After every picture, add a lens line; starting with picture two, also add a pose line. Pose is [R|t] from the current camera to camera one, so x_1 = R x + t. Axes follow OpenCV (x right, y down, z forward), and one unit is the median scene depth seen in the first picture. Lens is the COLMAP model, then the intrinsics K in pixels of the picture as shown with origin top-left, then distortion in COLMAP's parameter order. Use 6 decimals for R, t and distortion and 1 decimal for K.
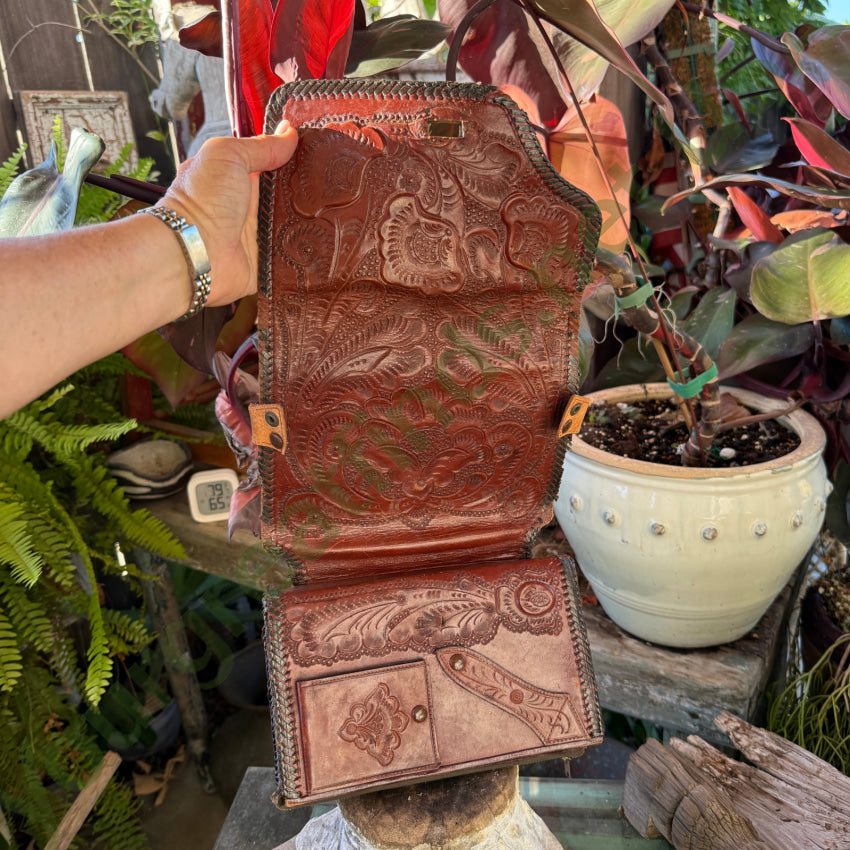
lens RADIAL K [[818.2, 0, 421.4], [0, 818.2, 428.2], [0, 0, 1]] dist [0.058909, -0.178930]
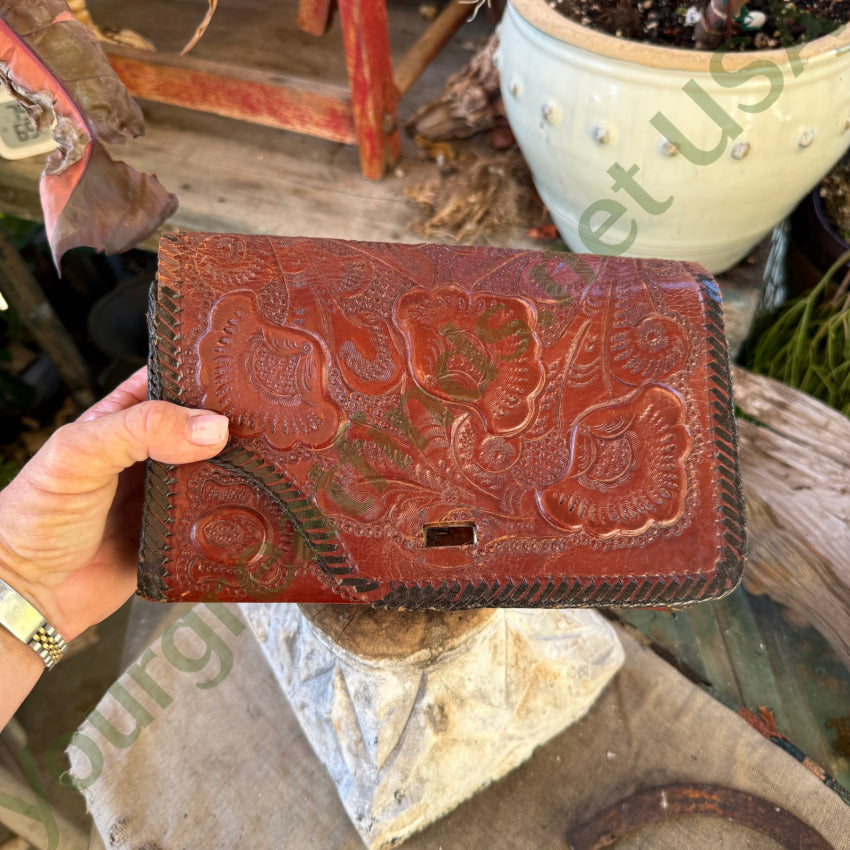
lens RADIAL K [[818.2, 0, 421.4], [0, 818.2, 428.2], [0, 0, 1]] dist [0.058909, -0.178930]
pose [[0.983805, -0.135146, 0.117740, -0.035957], [0.058952, 0.864309, 0.499494, -0.031625], [-0.169268, -0.484464, 0.858279, 0.274629]]
